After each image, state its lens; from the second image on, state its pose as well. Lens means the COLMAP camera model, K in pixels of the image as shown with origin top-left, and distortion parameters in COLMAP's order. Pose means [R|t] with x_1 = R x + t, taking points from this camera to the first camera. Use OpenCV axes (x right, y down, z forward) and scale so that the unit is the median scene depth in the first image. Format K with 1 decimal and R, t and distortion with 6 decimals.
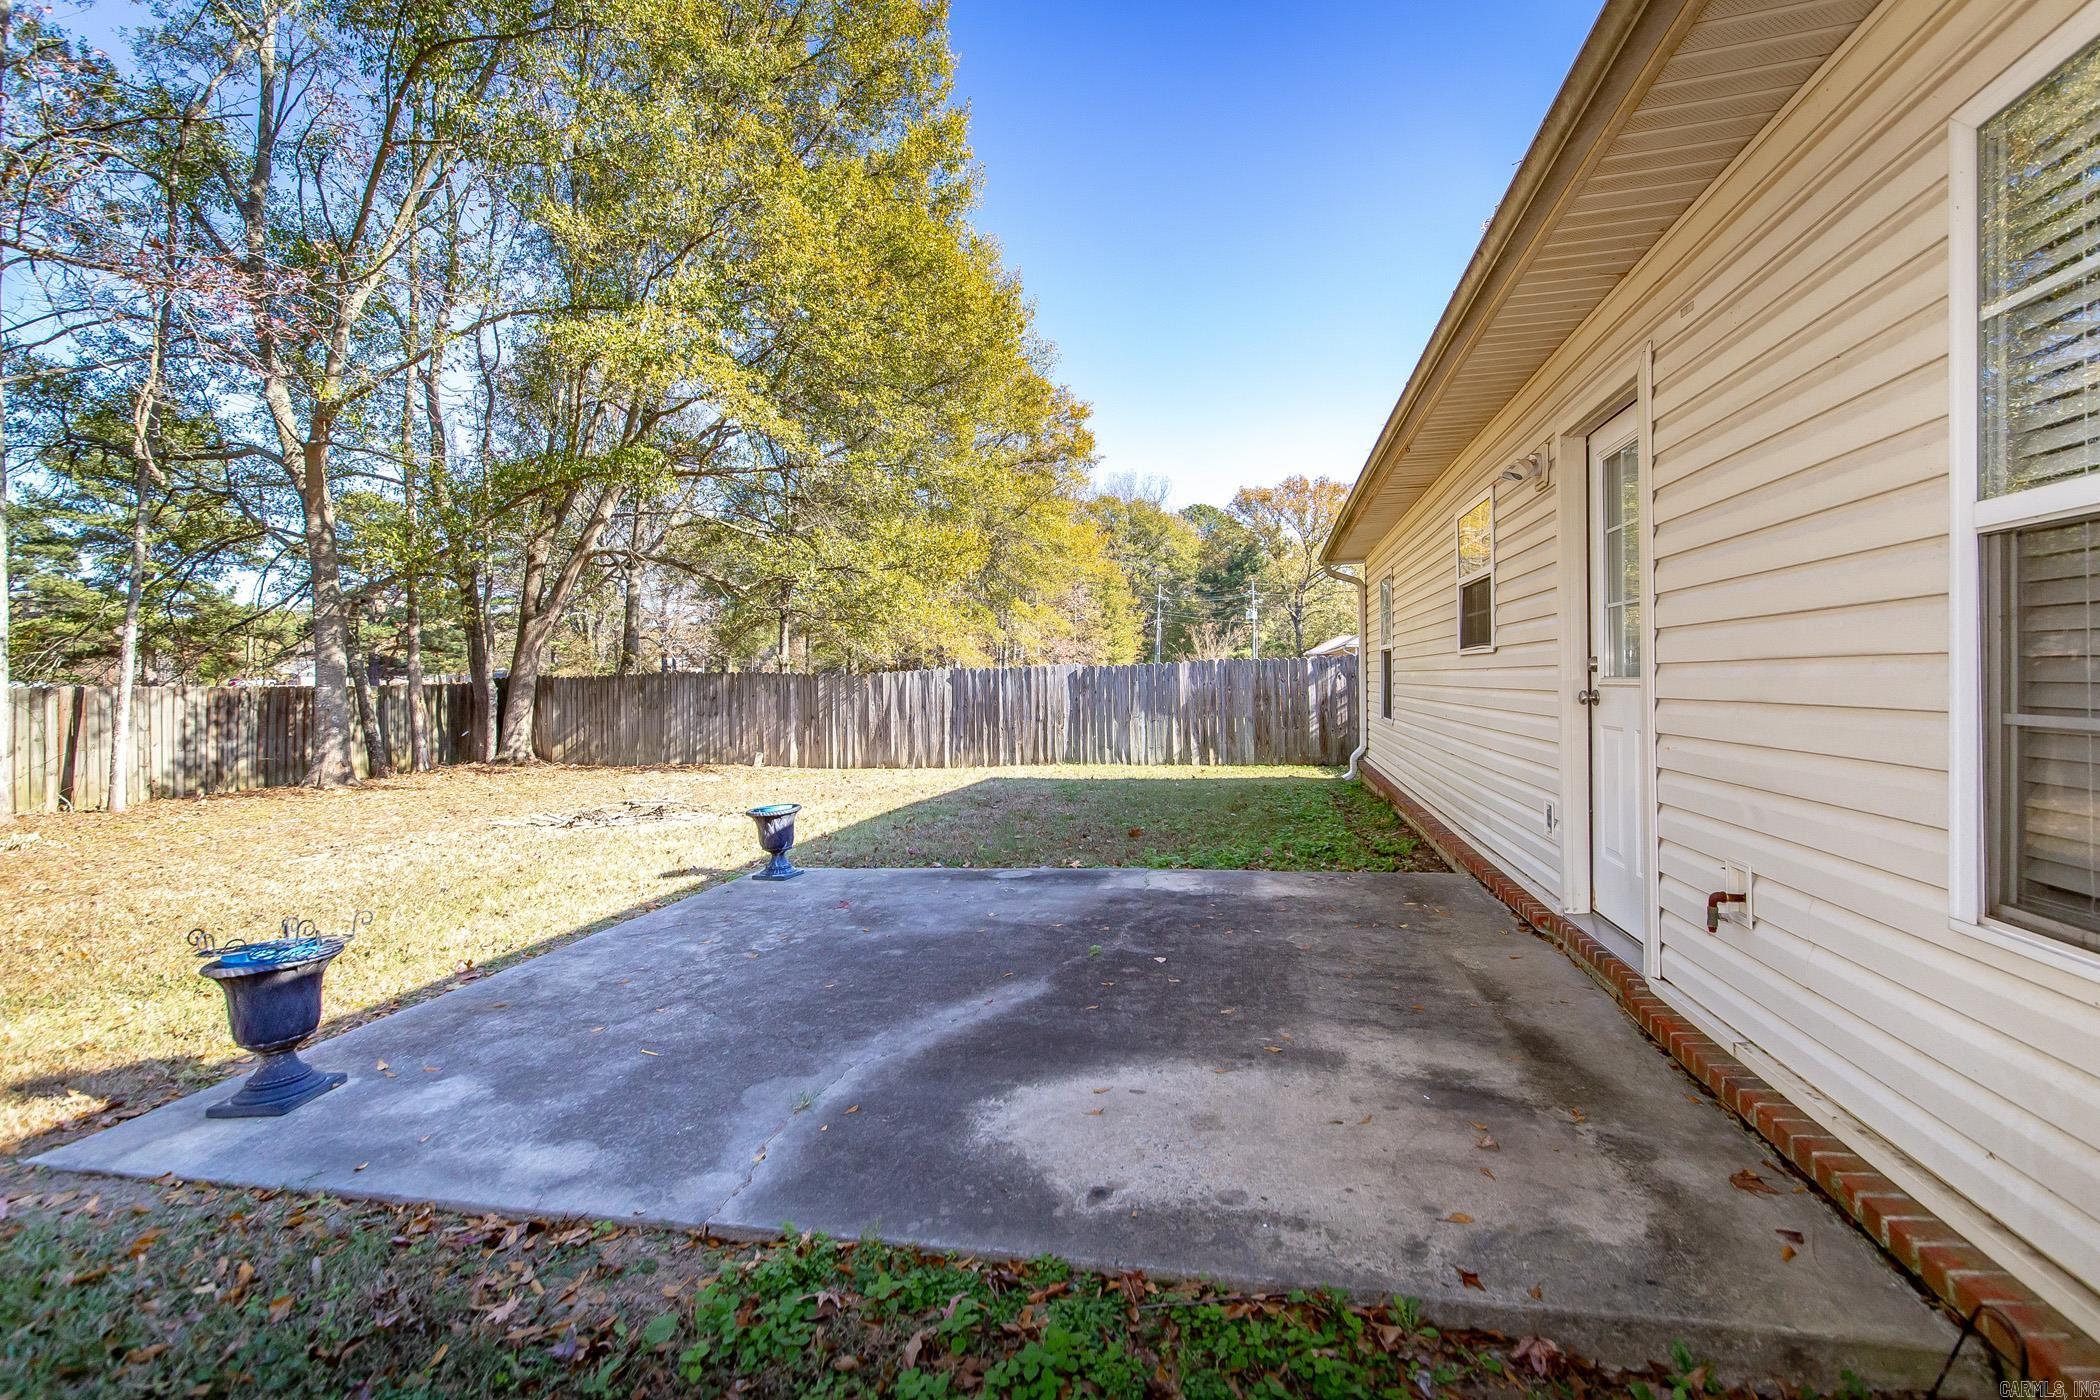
lens RADIAL K [[892.6, 0, 1034.0], [0, 892.6, 687.3], [0, 0, 1]] dist [0.014125, 0.000105]
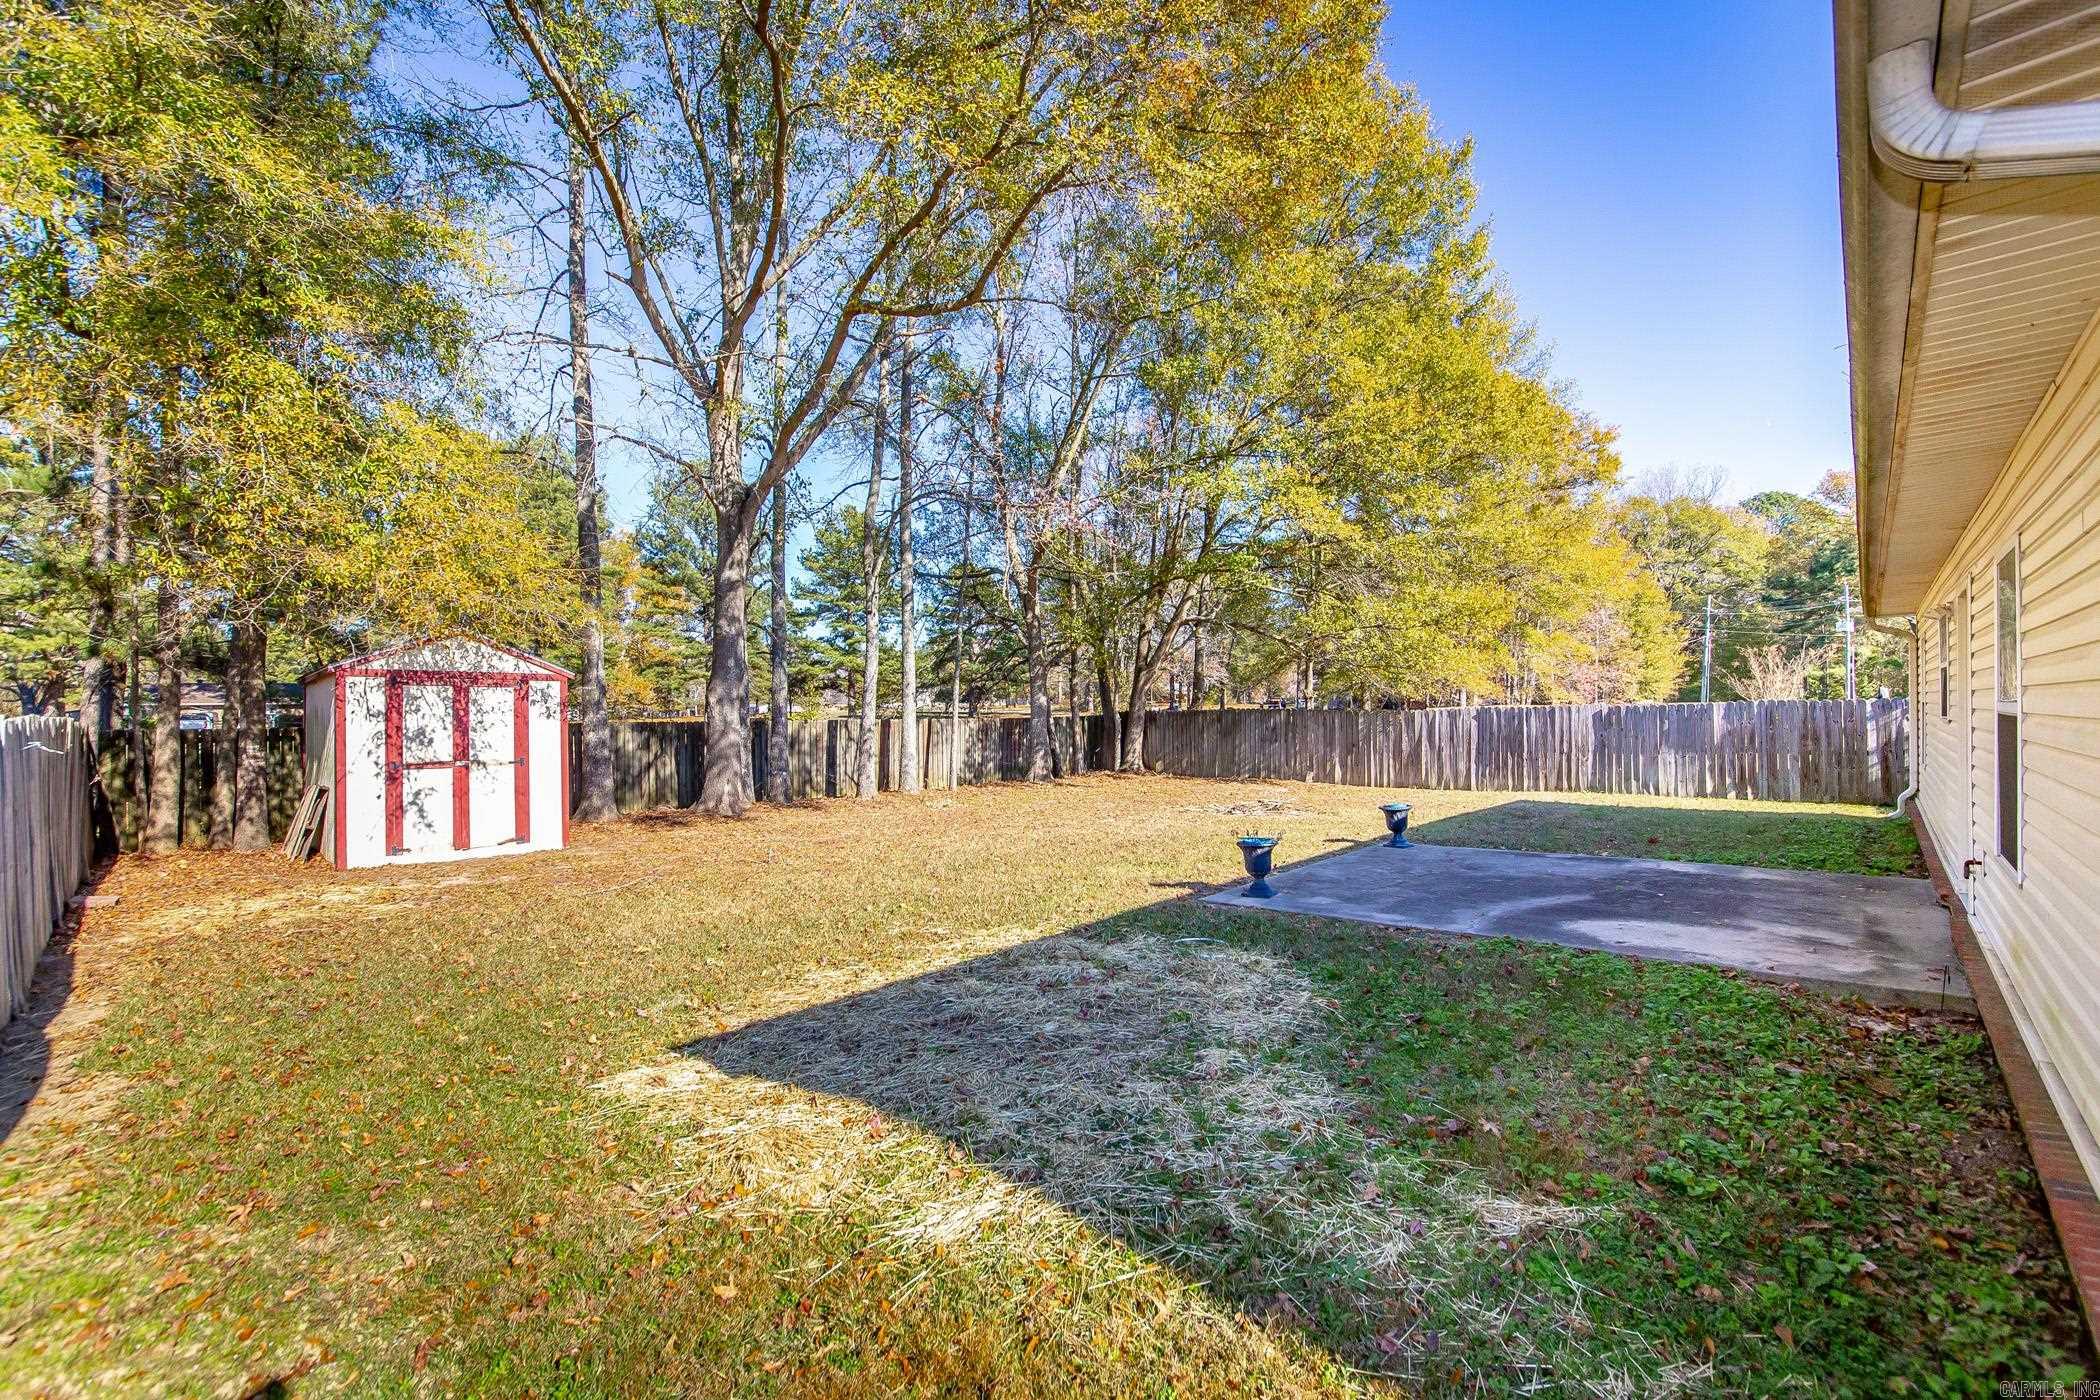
lens RADIAL K [[853.0, 0, 1035.7], [0, 853.0, 717.4], [0, 0, 1]] dist [-0.026817, -0.001110]
pose [[0.857967, 0.007875, -0.513645, -0.018556], [-0.002893, 0.999941, 0.010499, -0.017732], [0.513697, -0.007522, 0.857939, -0.268013]]
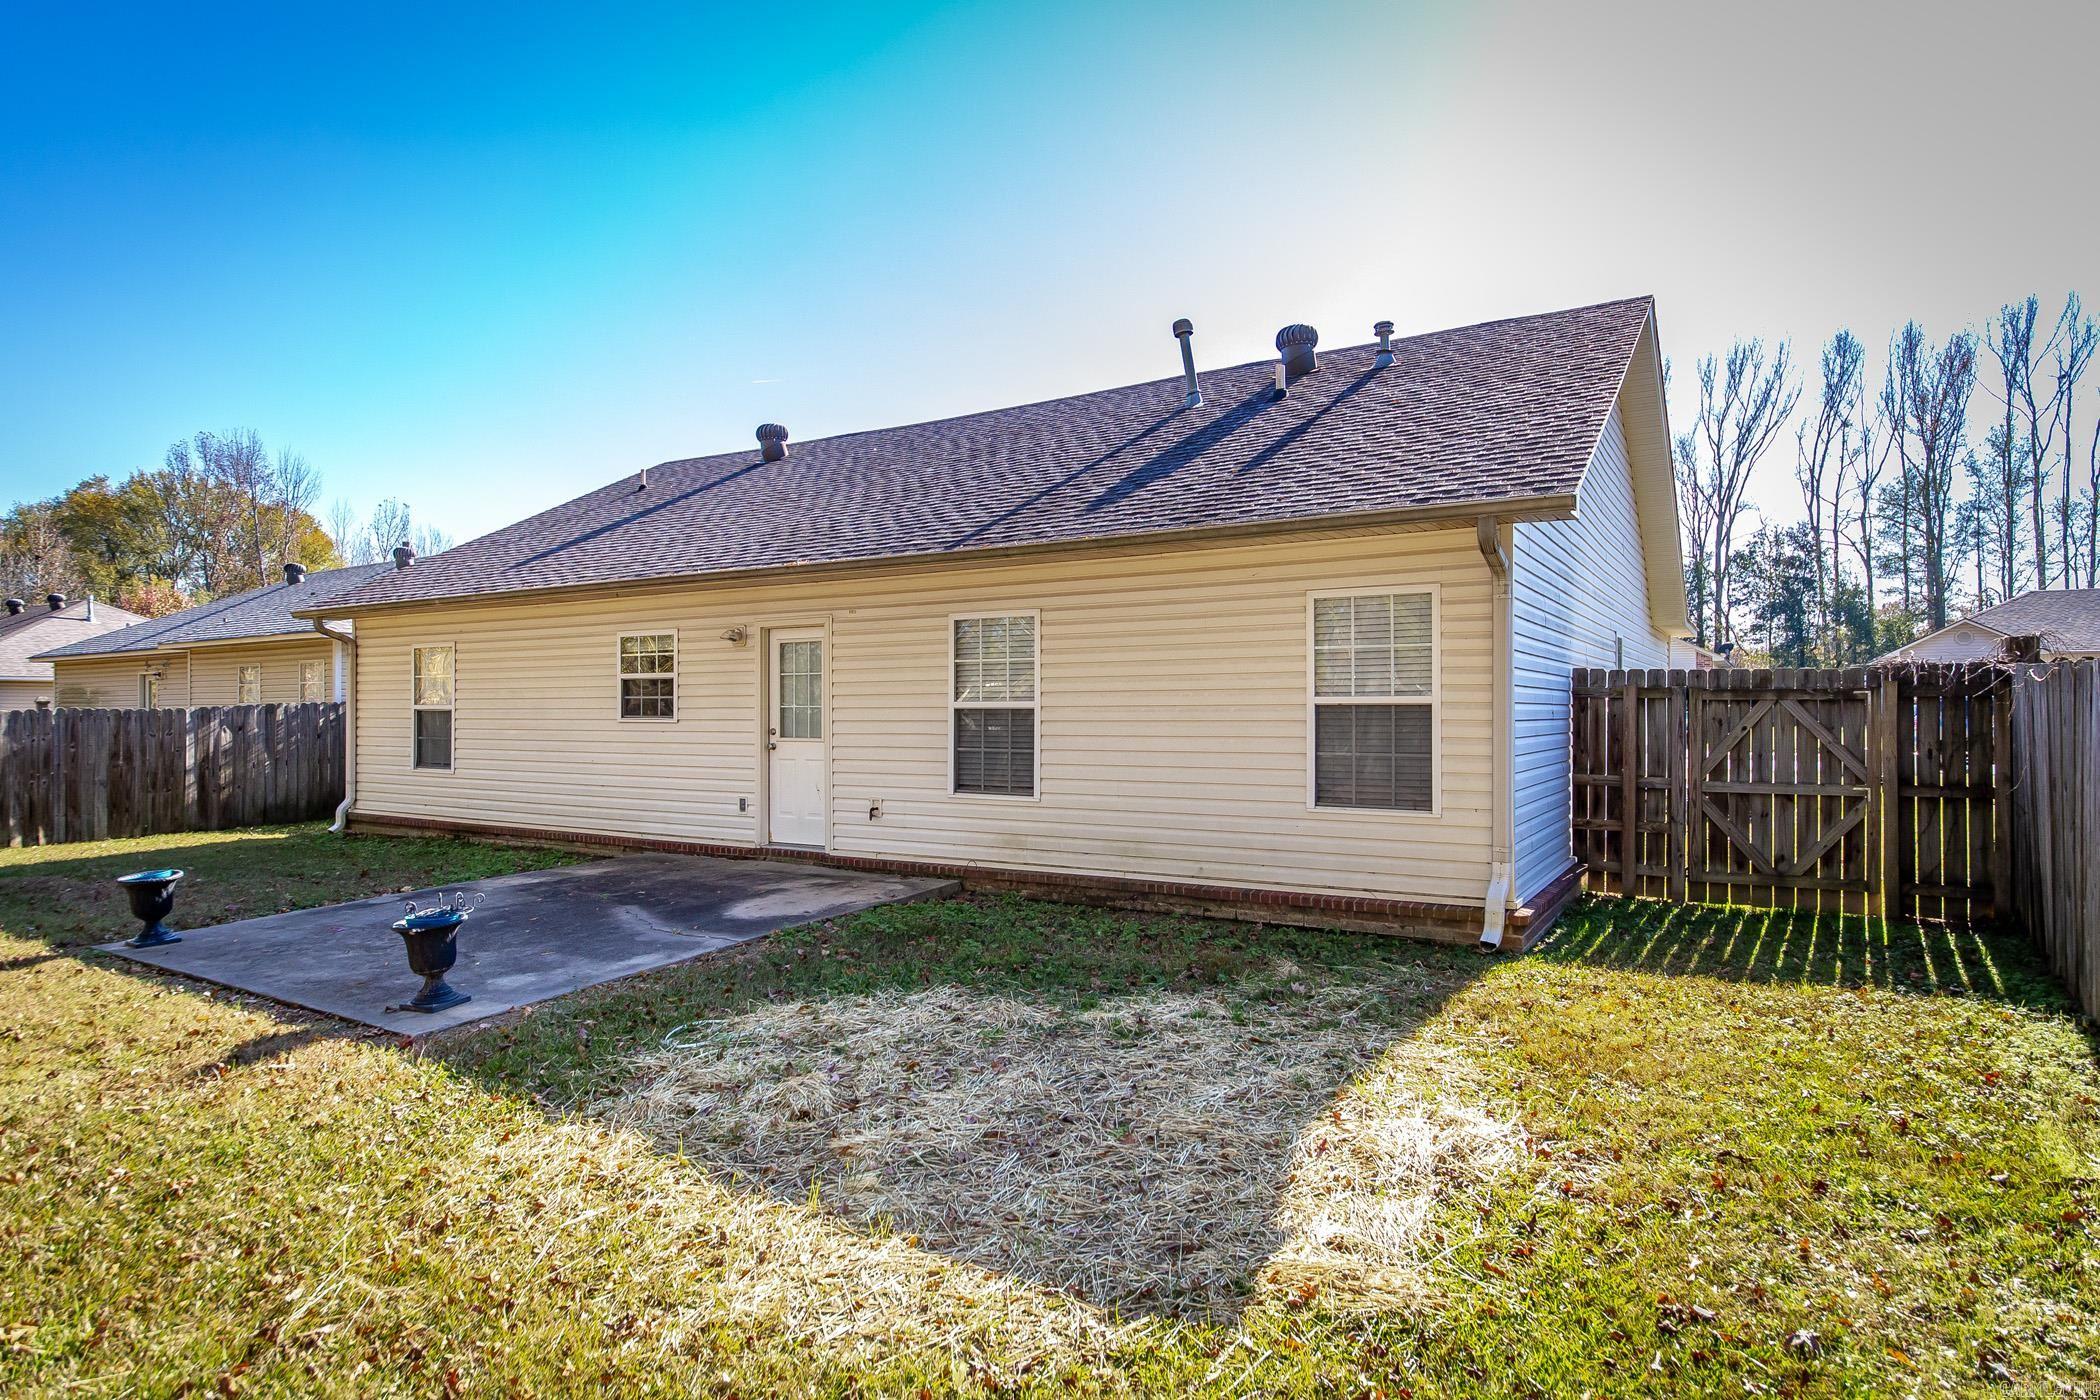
lens RADIAL K [[1153.8, 0, 1047.6], [0, 1153.8, 707.6], [0, 0, 1]] dist [0.000040, -0.000404]
pose [[0.315904, 0.012115, 0.948714, -0.440829], [0.008594, 0.999841, -0.015630, -0.008031], [-0.948752, 0.013091, 0.315750, -0.130811]]
